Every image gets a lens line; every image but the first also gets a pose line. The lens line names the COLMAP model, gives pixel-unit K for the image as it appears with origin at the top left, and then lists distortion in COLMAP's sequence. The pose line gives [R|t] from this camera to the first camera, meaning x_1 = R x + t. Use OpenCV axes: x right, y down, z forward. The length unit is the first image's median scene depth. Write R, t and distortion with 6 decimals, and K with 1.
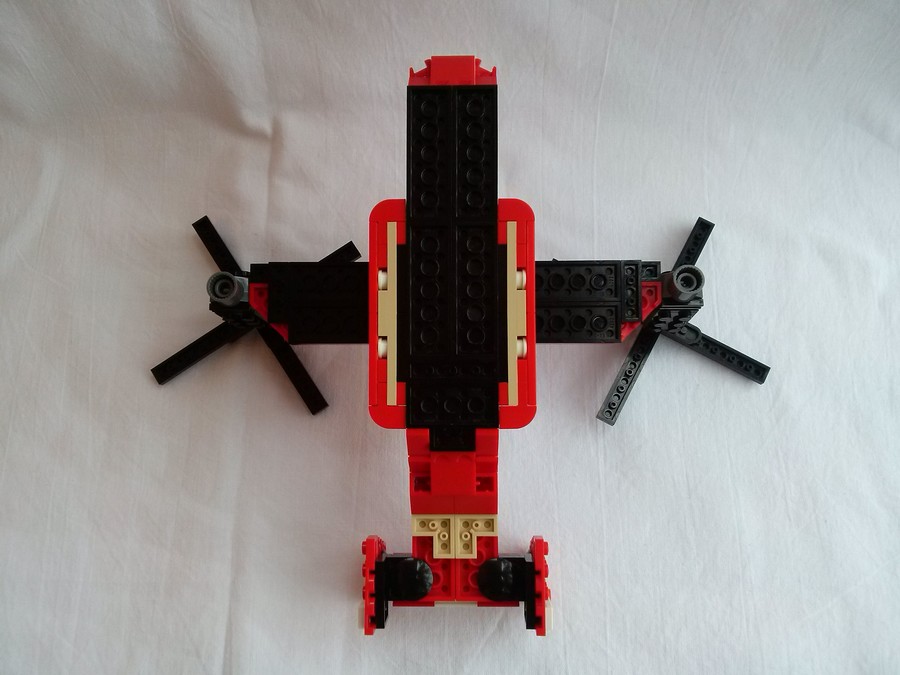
lens RADIAL K [[802.8, 0, 432.8], [0, 802.8, 350.5], [0, 0, 1]] dist [0.057377, -0.224768]
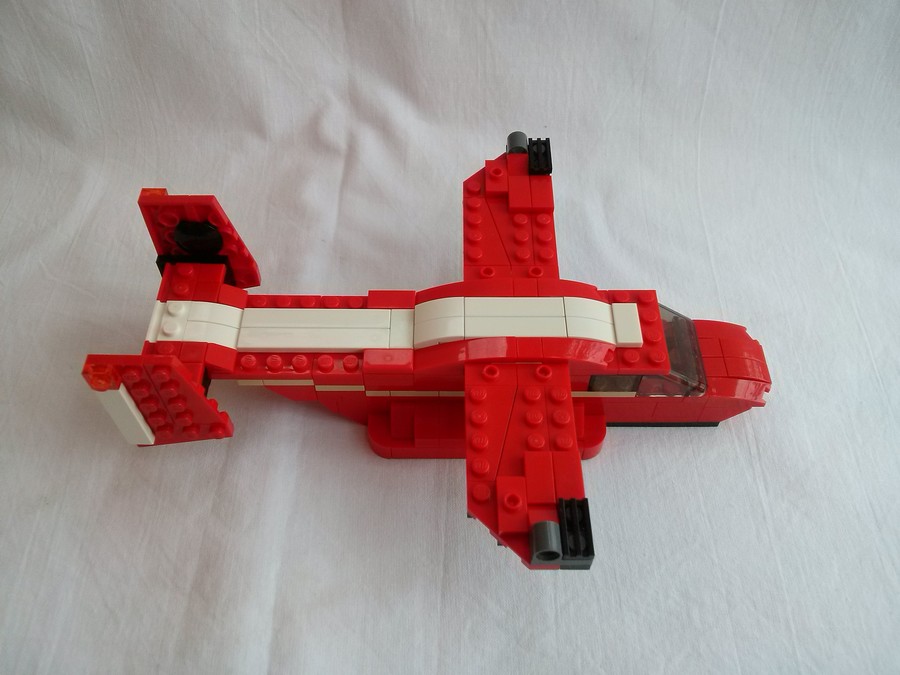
lens RADIAL K [[805.4, 0, 443.2], [0, 805.4, 340.7], [0, 0, 1]] dist [0.012172, -0.127427]
pose [[0.999091, 0.025241, 0.034365, -0.128755], [-0.011551, 0.936041, -0.351700, 0.282356], [-0.041045, 0.350983, 0.935482, 0.238278]]
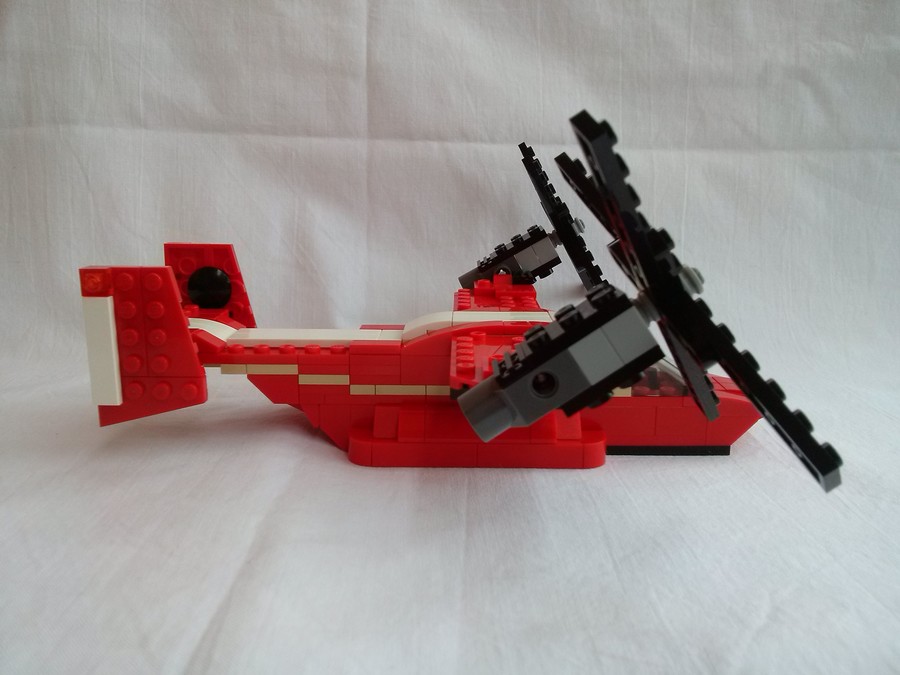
lens RADIAL K [[802.2, 0, 440.3], [0, 802.2, 340.6], [0, 0, 1]] dist [0.060059, -0.225389]
pose [[0.998889, 0.044624, 0.015126, -0.131794], [-0.007197, 0.461755, -0.886978, 0.674571], [-0.046565, 0.885884, 0.461563, 0.603418]]
